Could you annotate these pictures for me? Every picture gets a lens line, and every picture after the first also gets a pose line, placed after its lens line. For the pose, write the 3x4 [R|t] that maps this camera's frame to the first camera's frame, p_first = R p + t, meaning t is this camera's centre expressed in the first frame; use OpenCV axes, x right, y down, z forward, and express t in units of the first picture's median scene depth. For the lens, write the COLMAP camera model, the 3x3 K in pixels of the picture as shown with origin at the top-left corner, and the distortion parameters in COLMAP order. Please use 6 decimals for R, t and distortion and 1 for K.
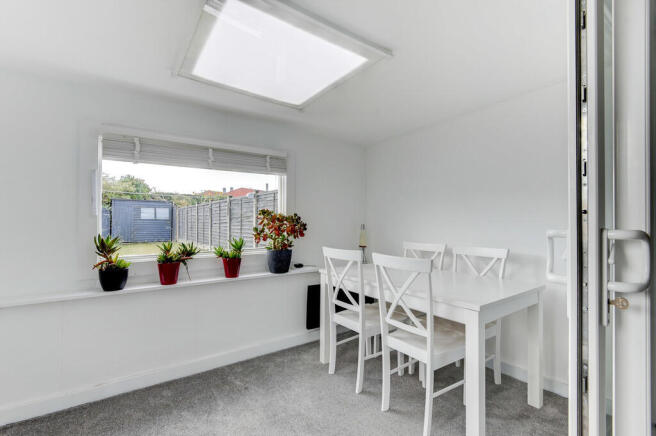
lens RADIAL K [[304.9, 0, 342.9], [0, 304.9, 220.9], [0, 0, 1]] dist [0.006073, -0.002570]
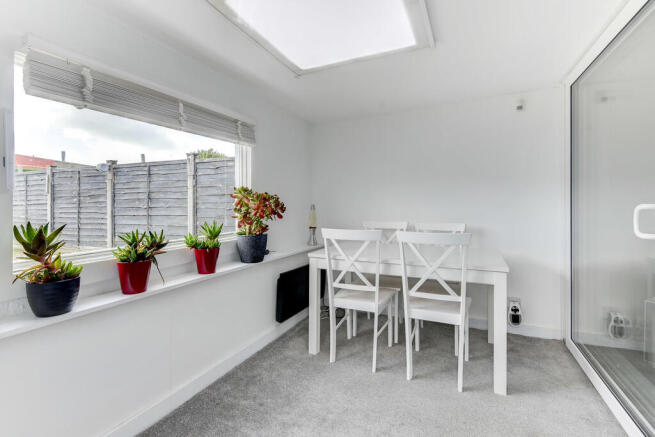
lens RADIAL K [[304.4, 0, 353.4], [0, 304.4, 205.0], [0, 0, 1]] dist [0.006073, -0.002570]
pose [[0.866691, -0.005355, 0.498816, -0.446855], [0.000777, 0.999956, 0.009384, 0.005108], [-0.498845, -0.007746, 0.866657, 0.151643]]
